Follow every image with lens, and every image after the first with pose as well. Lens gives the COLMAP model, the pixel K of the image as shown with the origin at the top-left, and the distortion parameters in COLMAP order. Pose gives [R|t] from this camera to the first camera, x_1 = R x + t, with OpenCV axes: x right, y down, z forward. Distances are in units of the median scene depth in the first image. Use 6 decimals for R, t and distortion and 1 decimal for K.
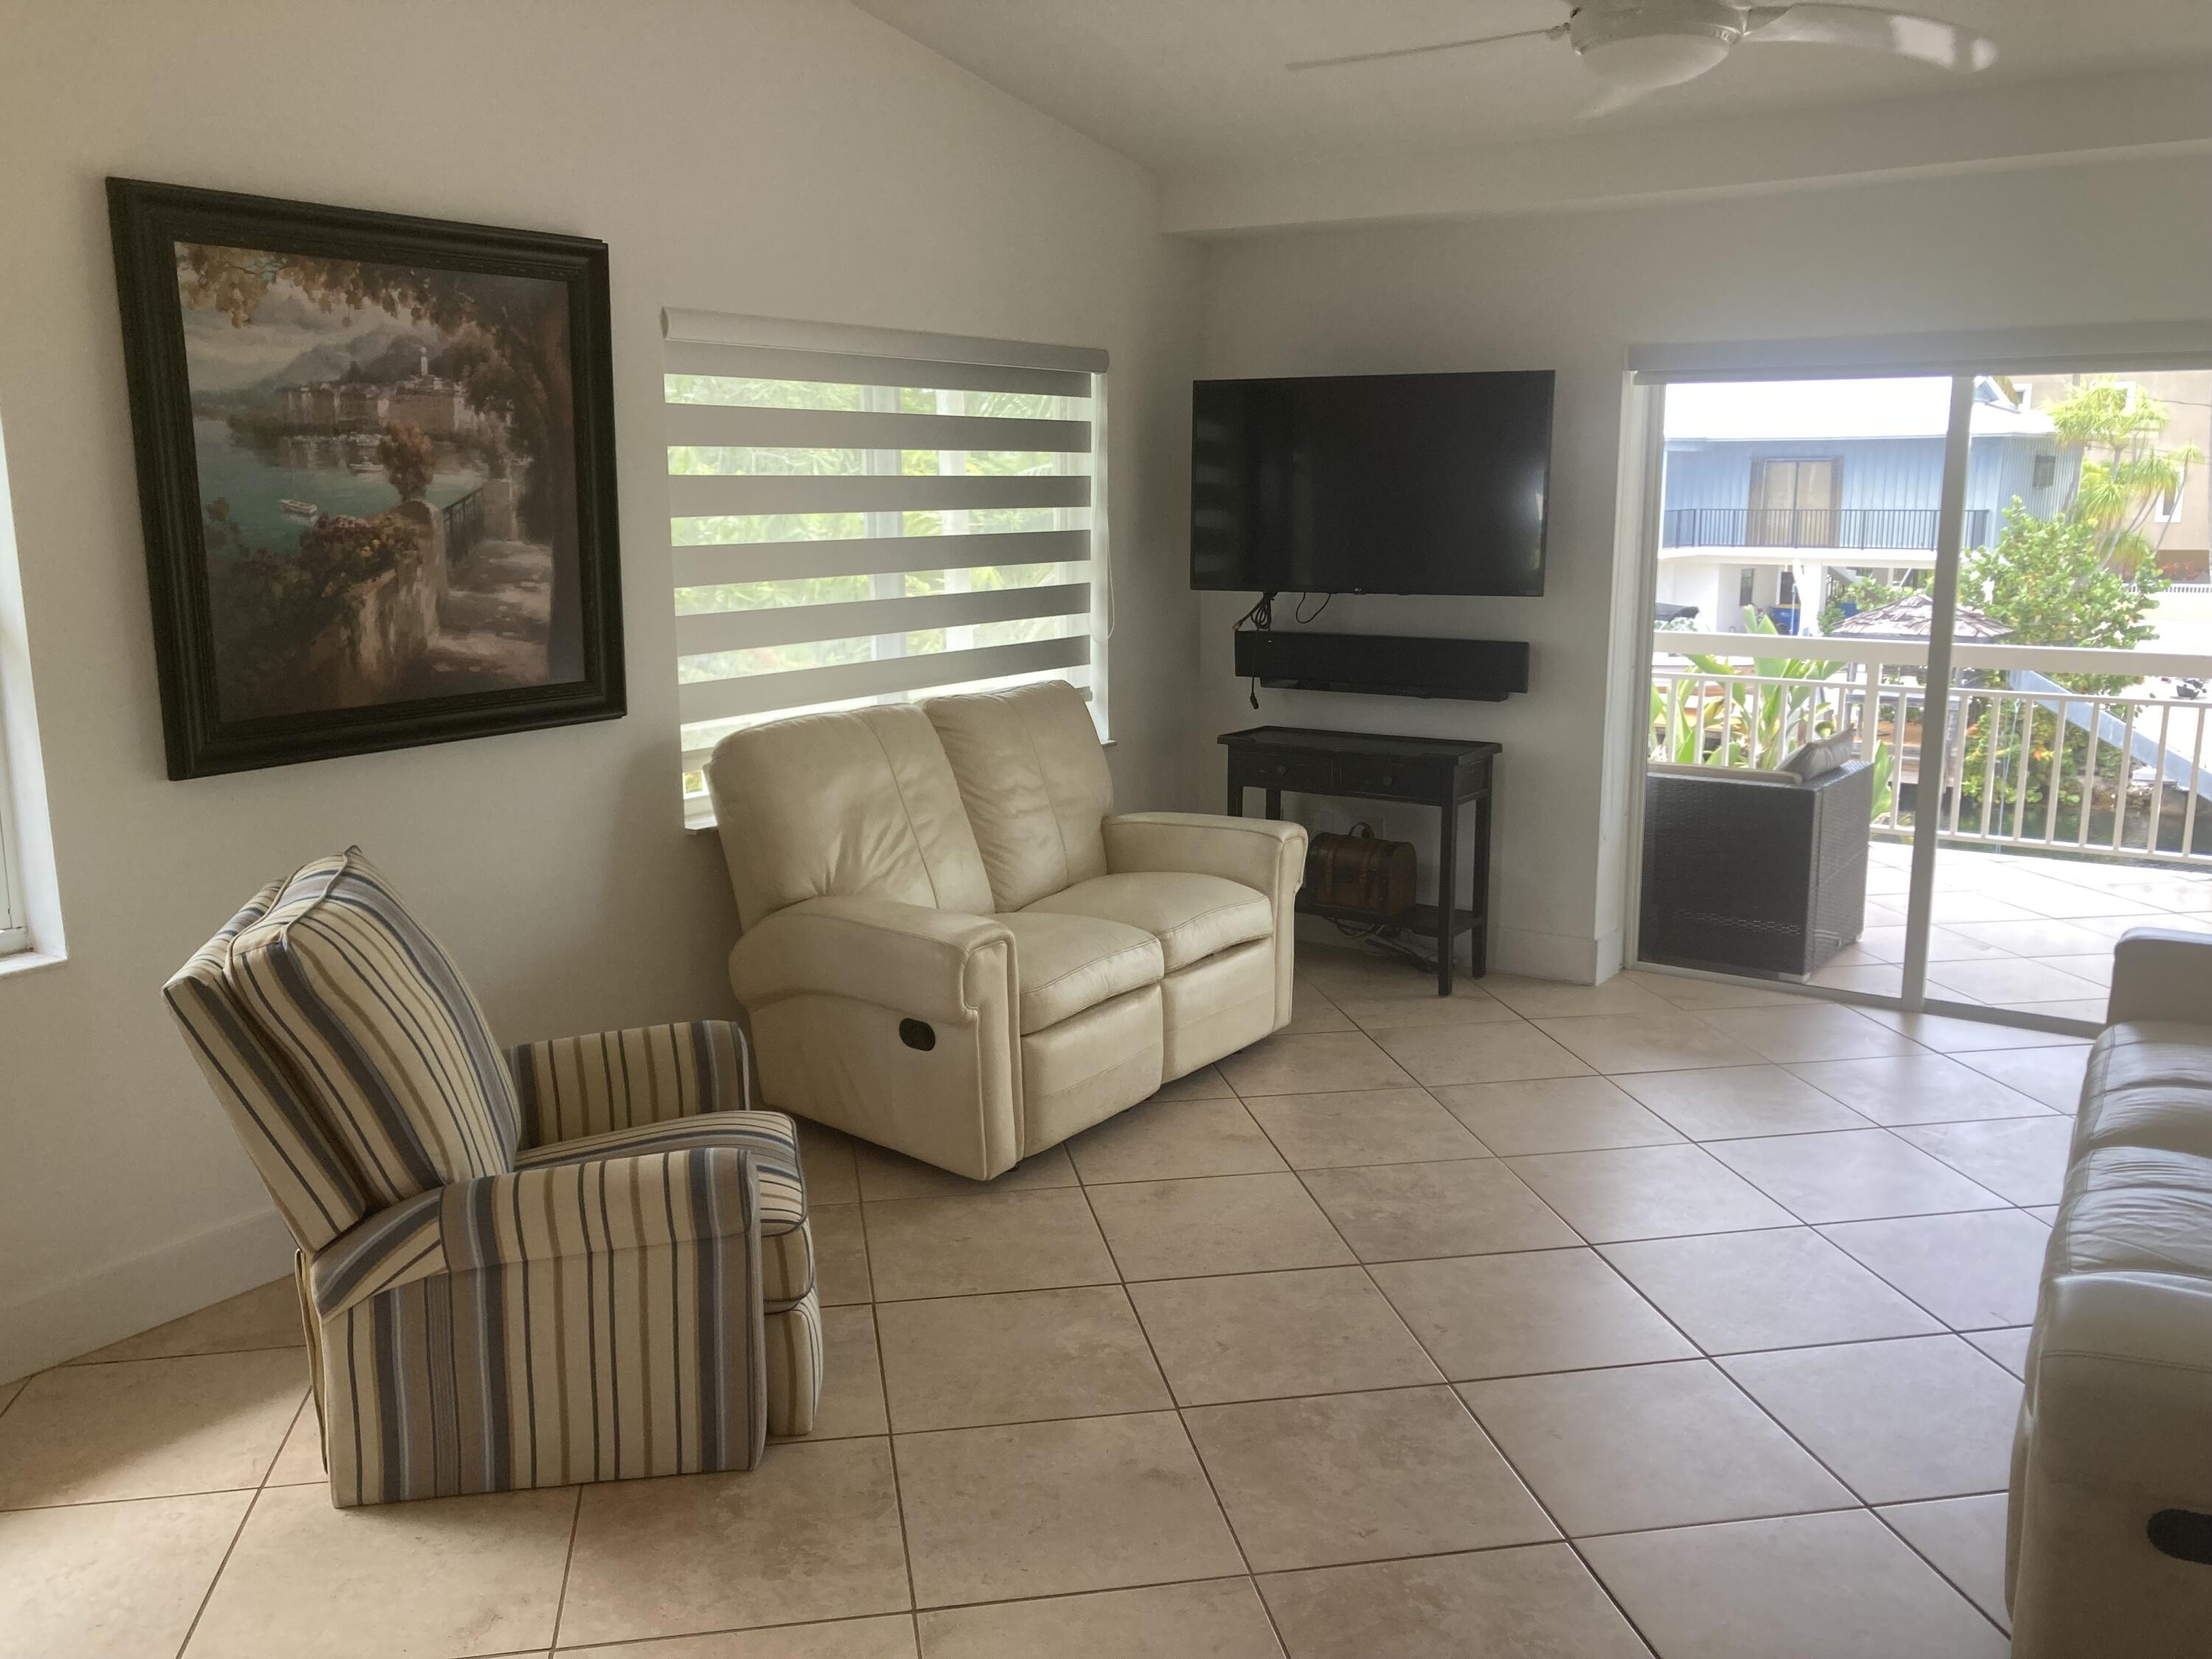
lens RADIAL K [[1805.1, 0, 1114.6], [0, 1805.1, 791.5], [0, 0, 1]] dist [0.043921, 0.005278]
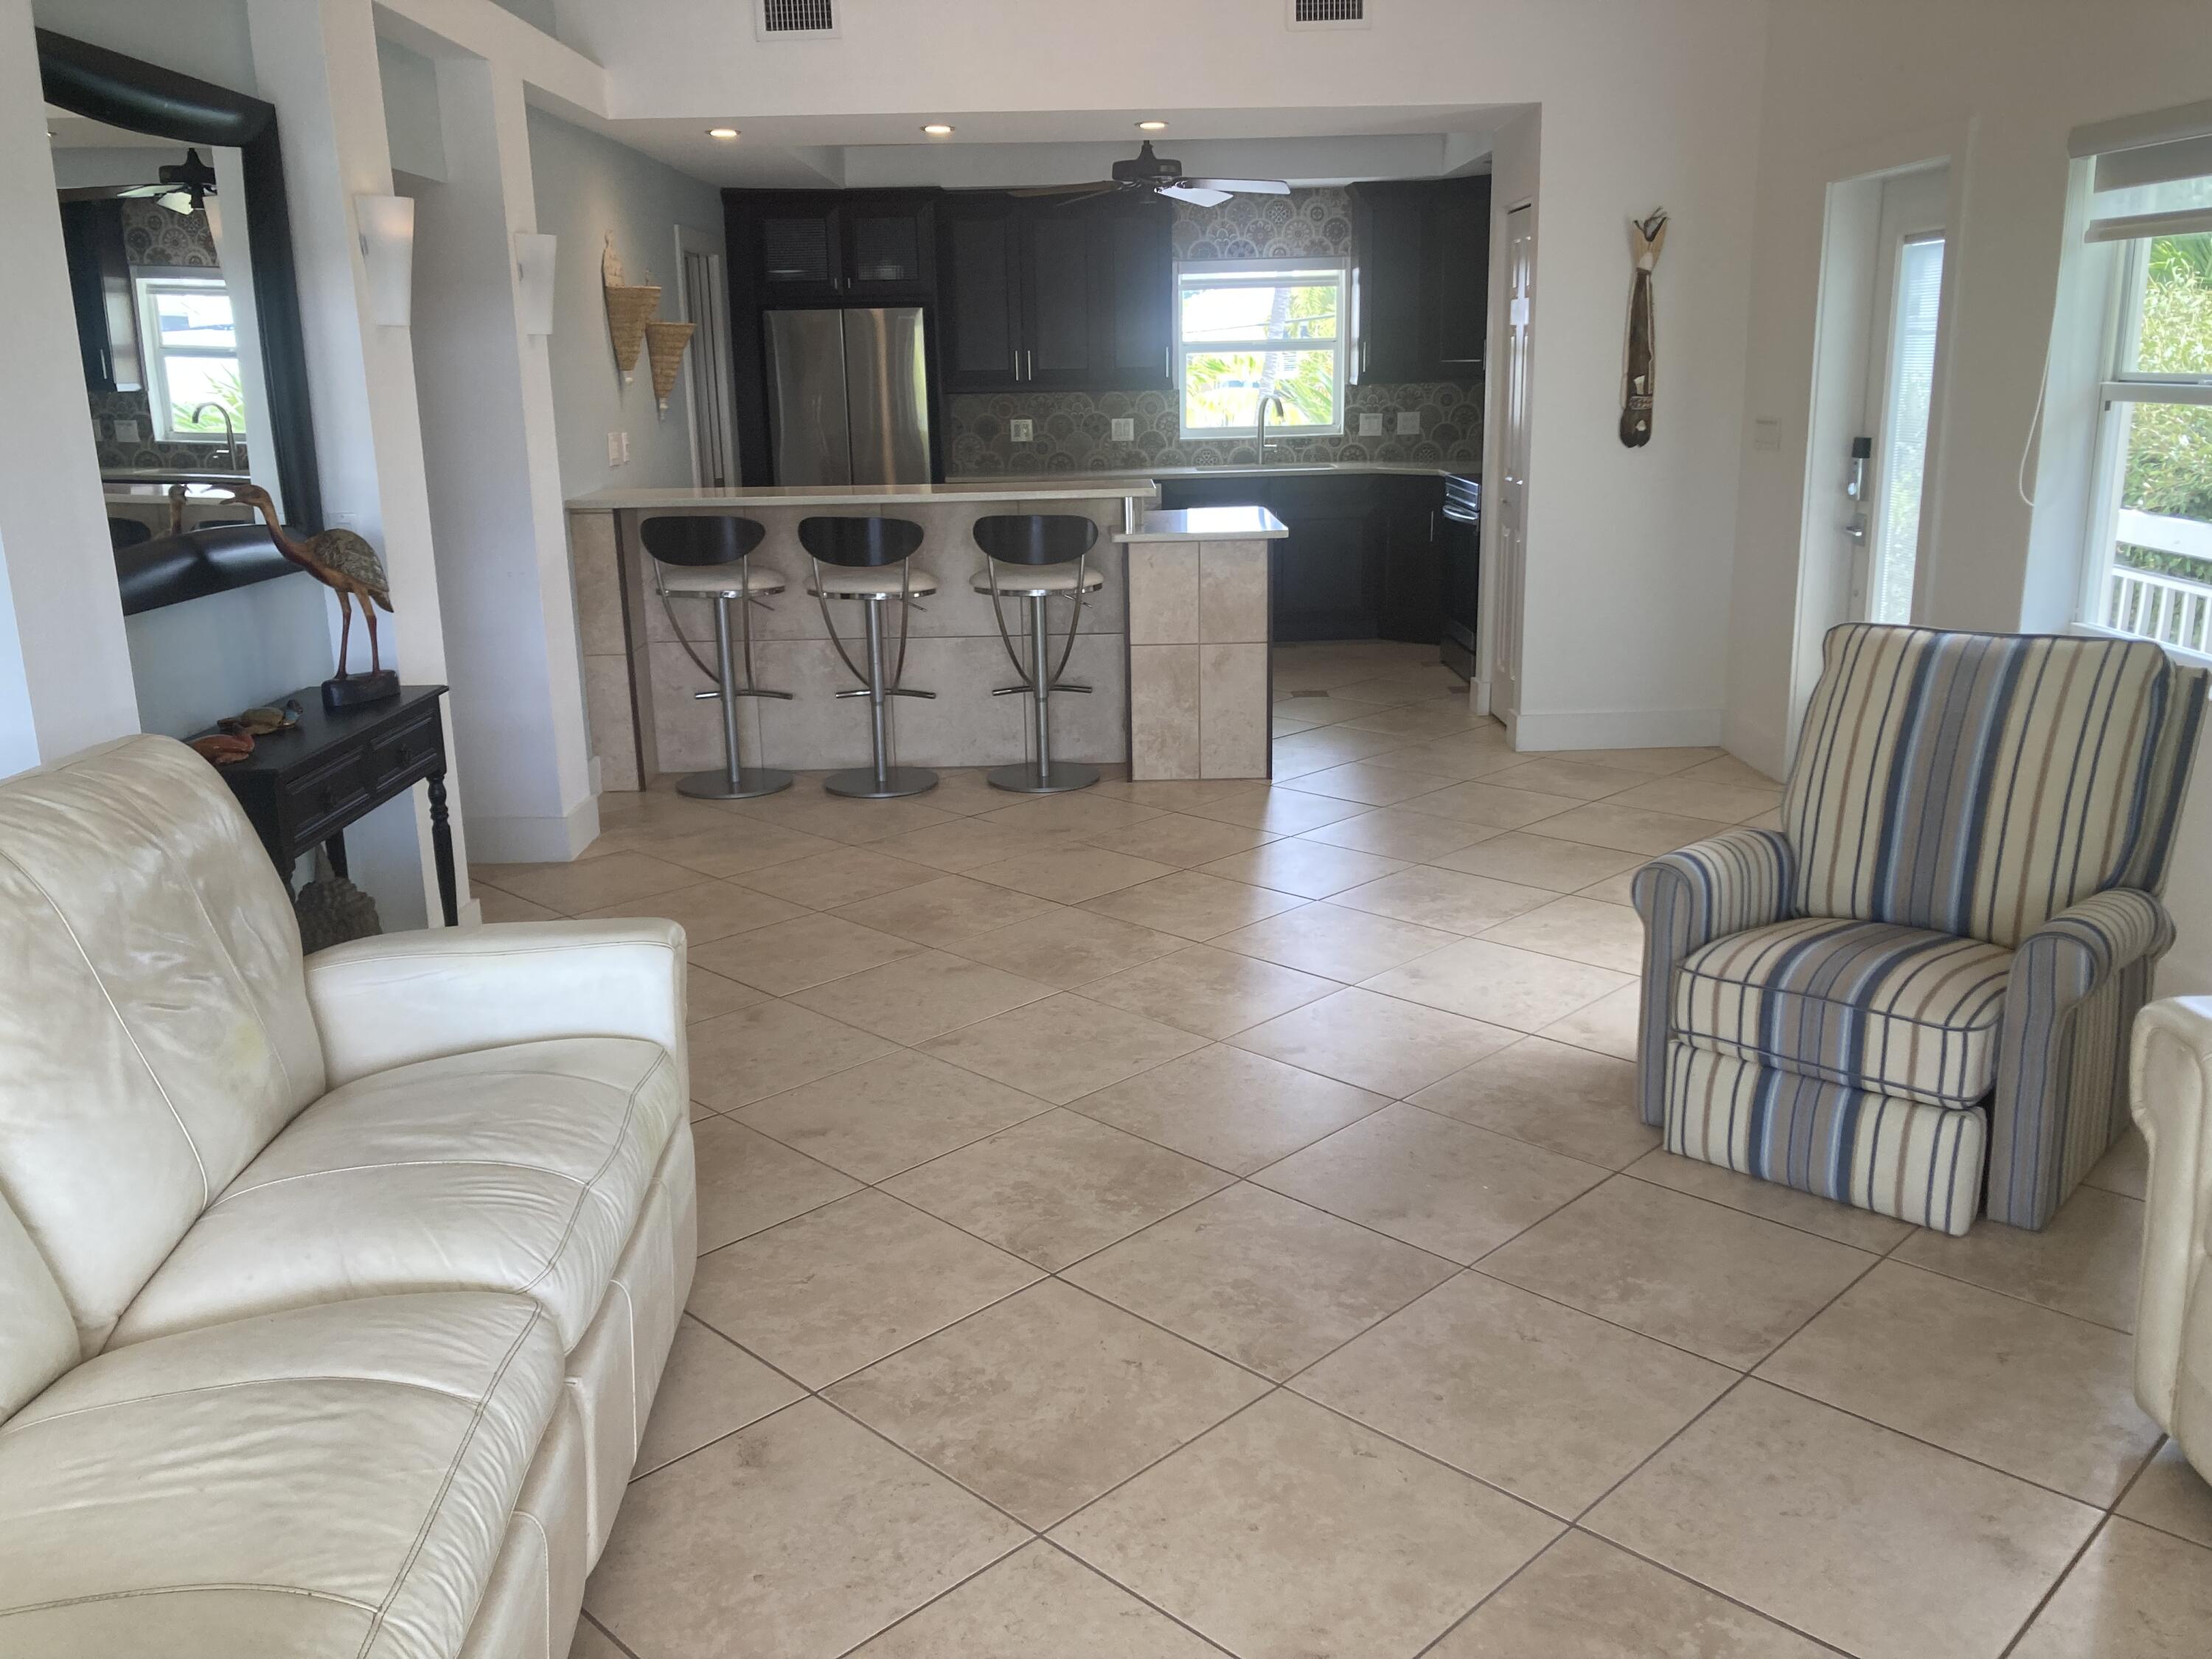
lens RADIAL K [[1837.8, 0, 1109.6], [0, 1837.8, 817.0], [0, 0, 1]] dist [0.103649, -0.189875]
pose [[-0.822011, 0.155190, -0.547917, 0.604192], [-0.075635, 0.923875, 0.375146, -0.209145], [0.564426, 0.349816, -0.747698, 1.337783]]
